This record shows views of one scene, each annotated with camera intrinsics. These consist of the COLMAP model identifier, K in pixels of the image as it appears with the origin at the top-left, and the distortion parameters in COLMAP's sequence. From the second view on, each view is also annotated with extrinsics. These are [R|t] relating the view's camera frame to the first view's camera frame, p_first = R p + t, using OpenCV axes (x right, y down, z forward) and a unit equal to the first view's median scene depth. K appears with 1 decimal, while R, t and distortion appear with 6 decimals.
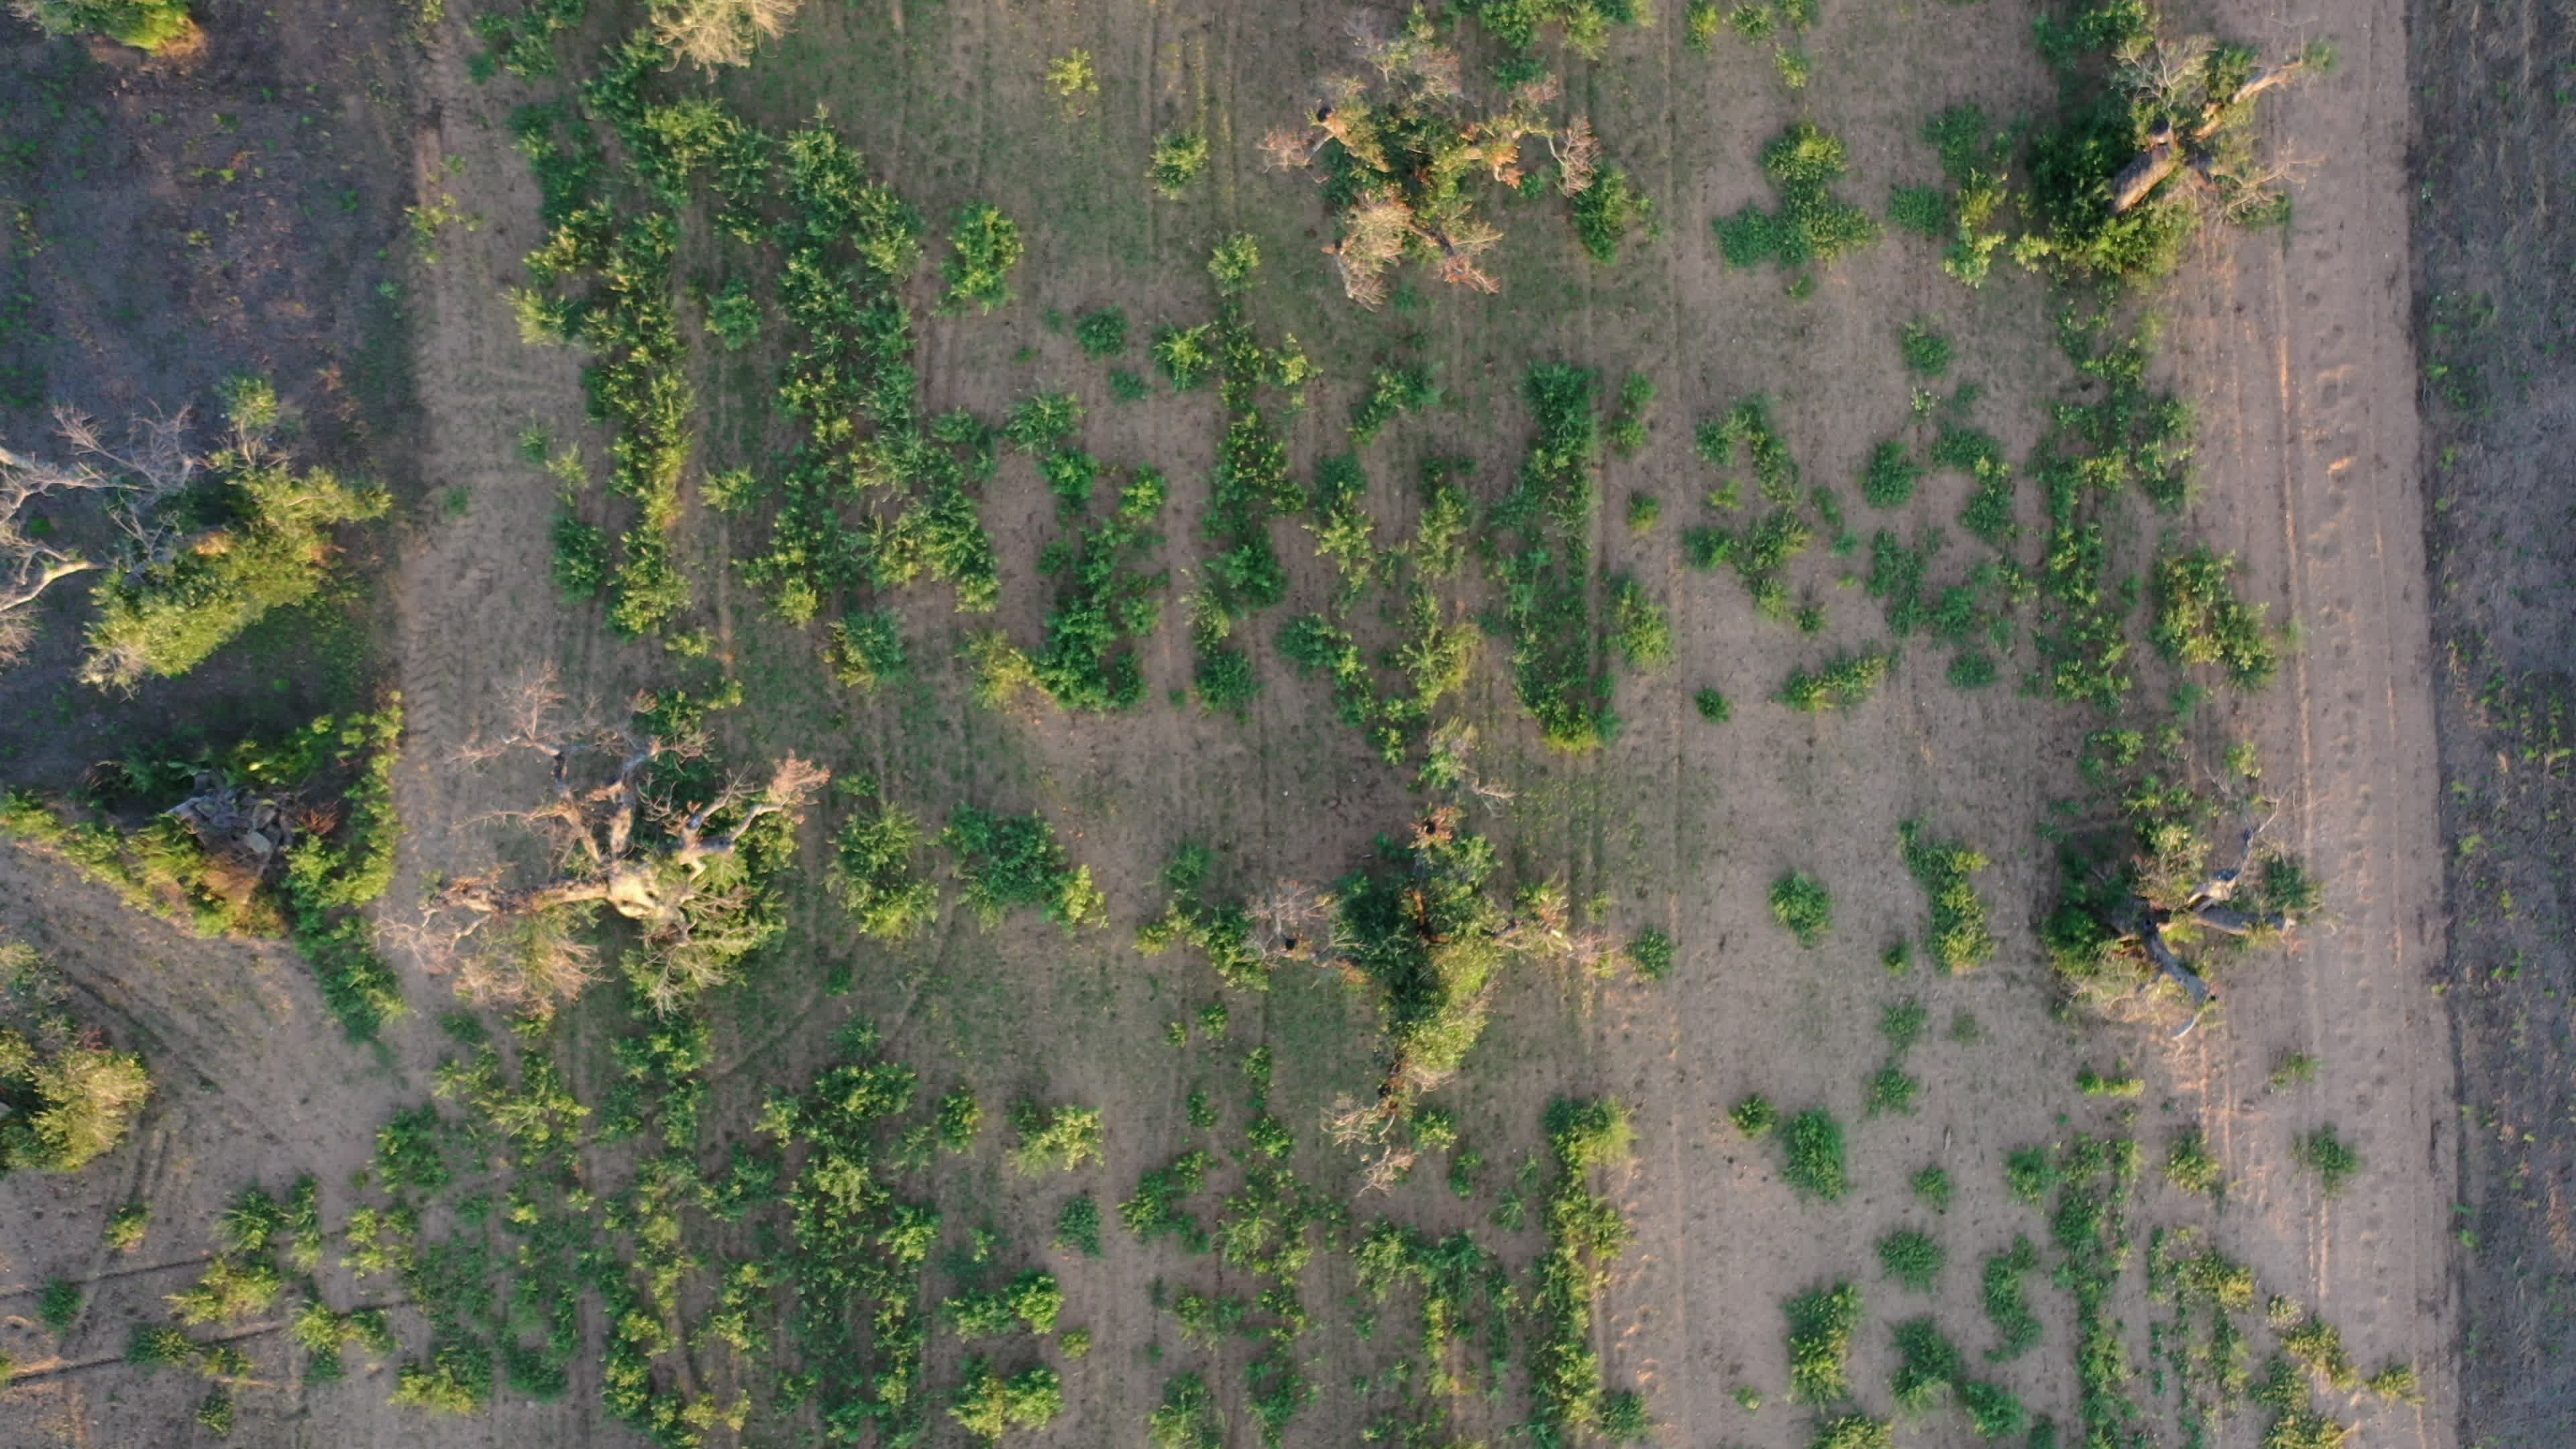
lens RADIAL K [[2052.7, 0, 1288.0], [0, 2052.7, 724.5], [0, 0, 1]] dist [-0.002524, -0.053914]
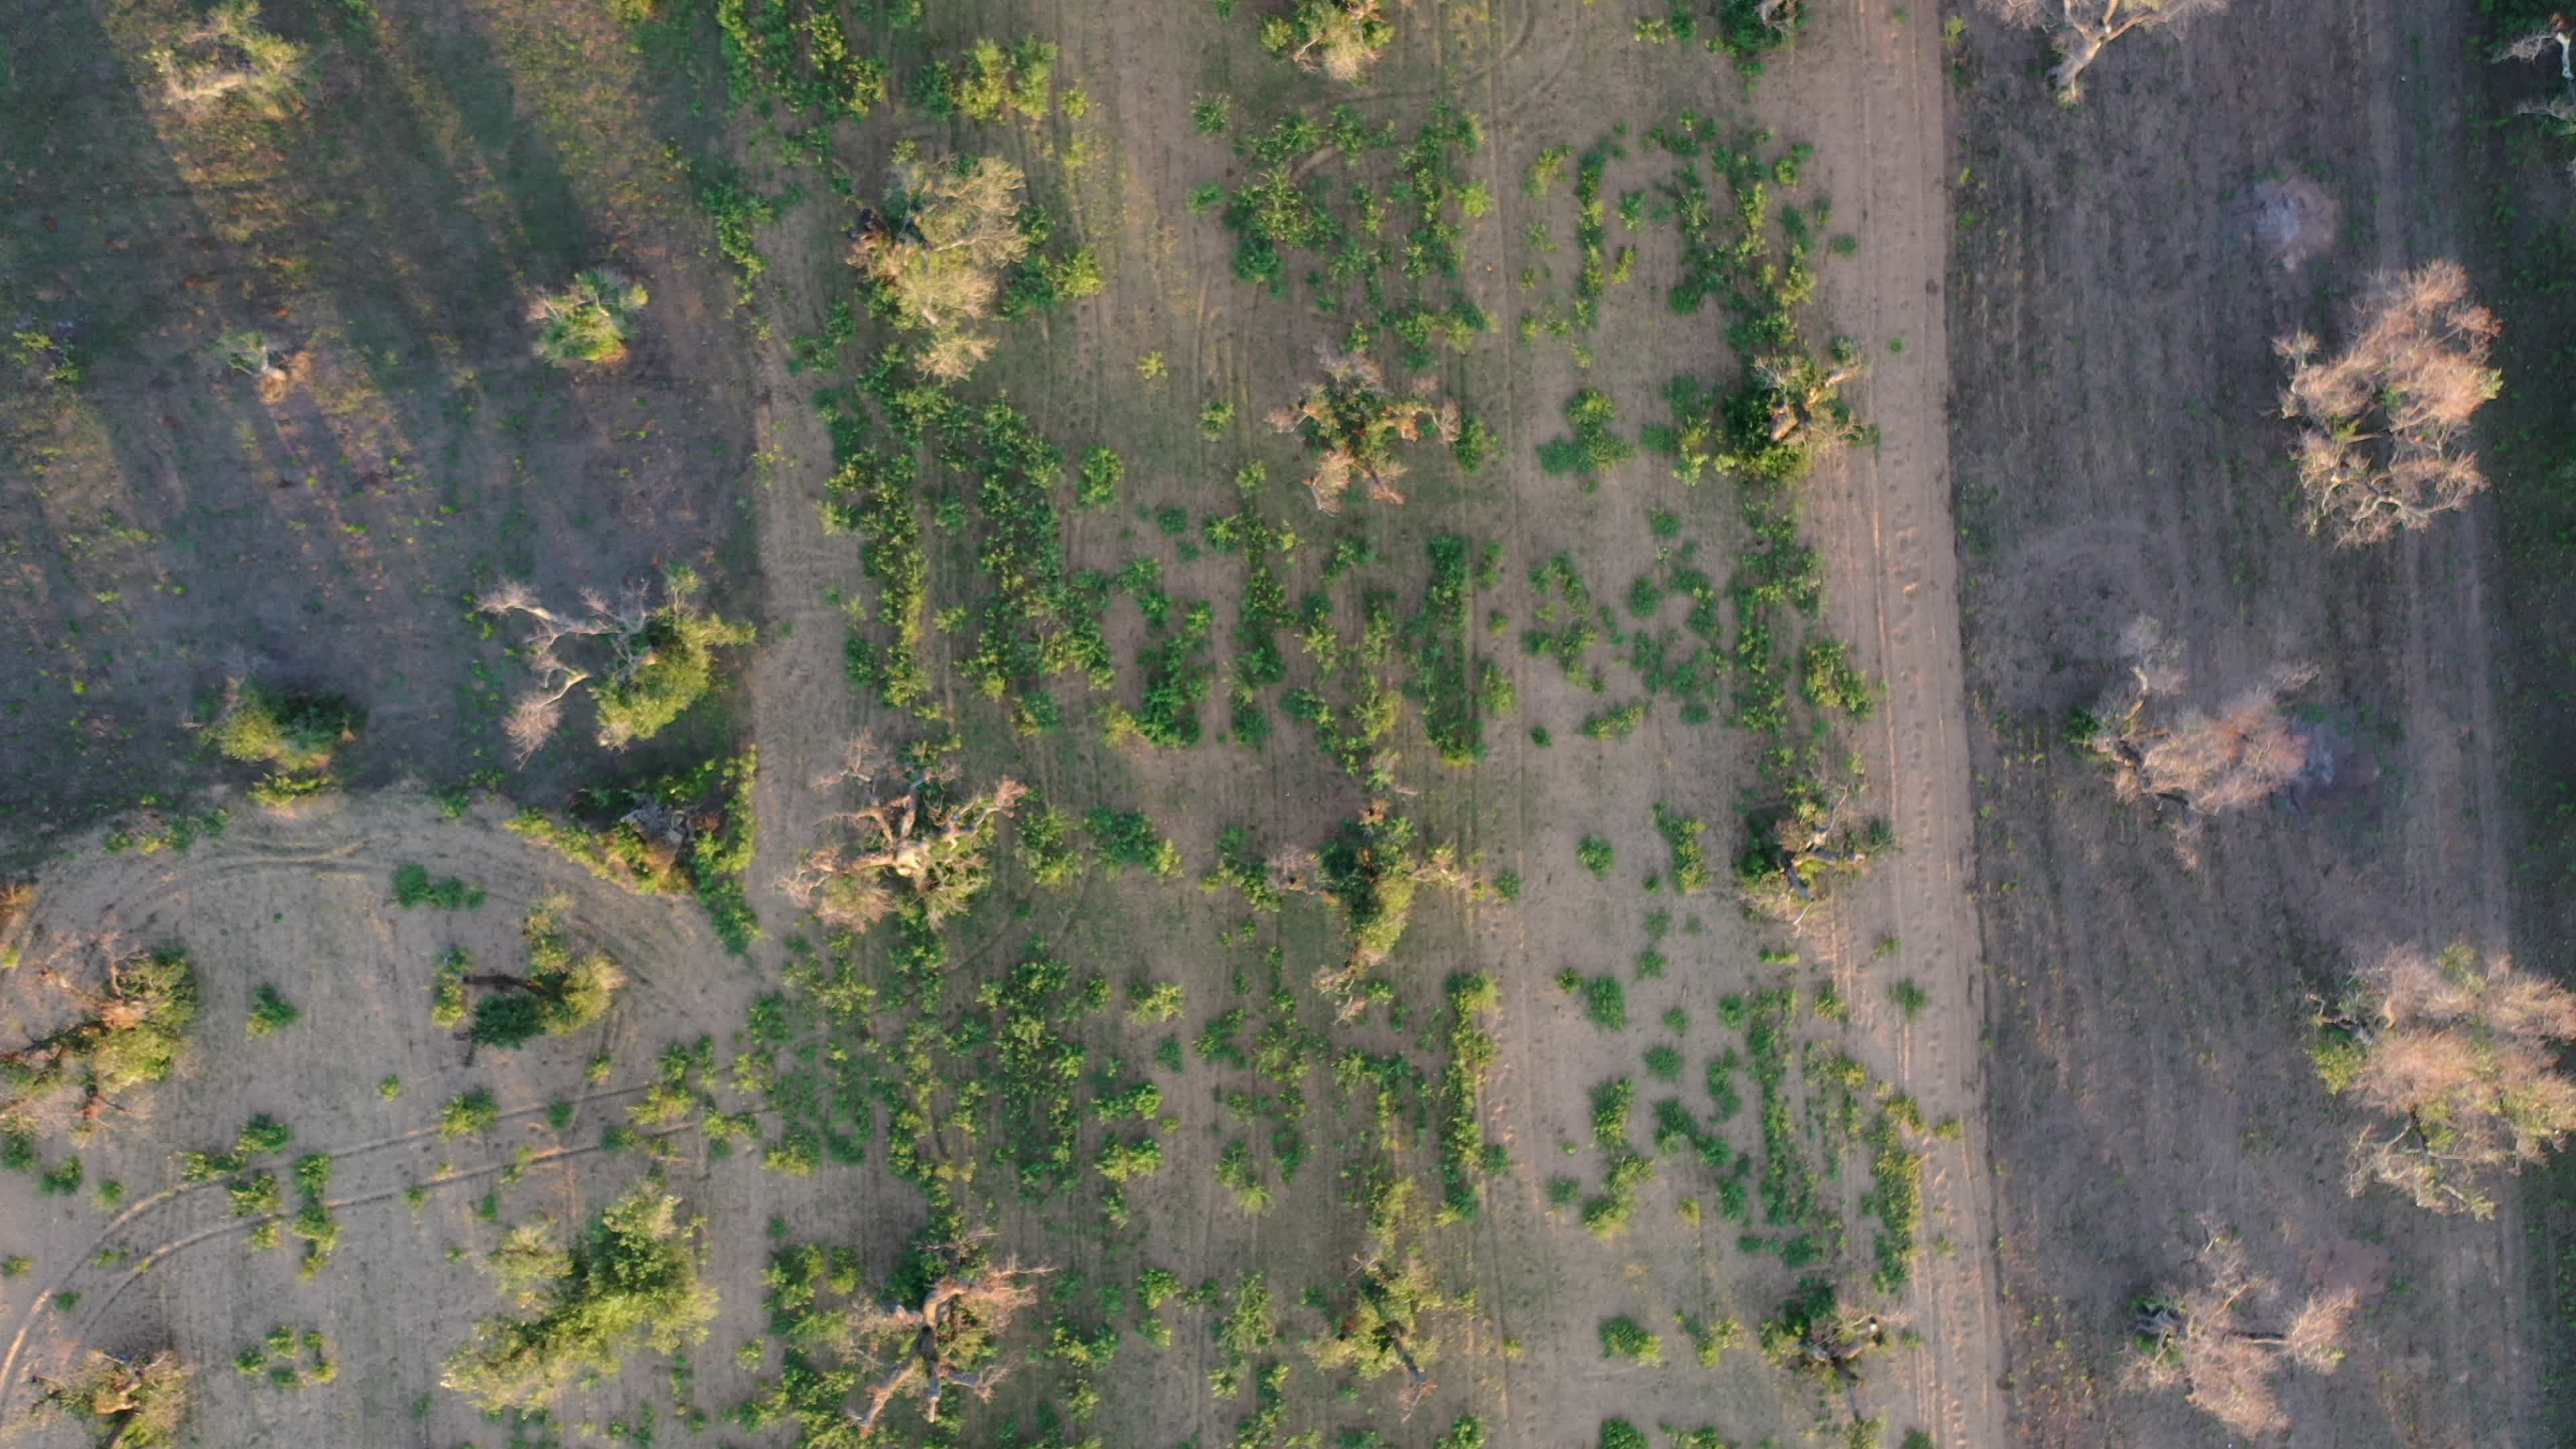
lens RADIAL K [[2052.7, 0, 1288.0], [0, 2052.7, 724.5], [0, 0, 1]] dist [-0.002524, -0.053914]
pose [[0.999801, -0.019656, 0.003475, -0.005724], [0.019657, 0.999807, -0.000338, -0.023329], [-0.003468, 0.000407, 0.999994, -0.682217]]
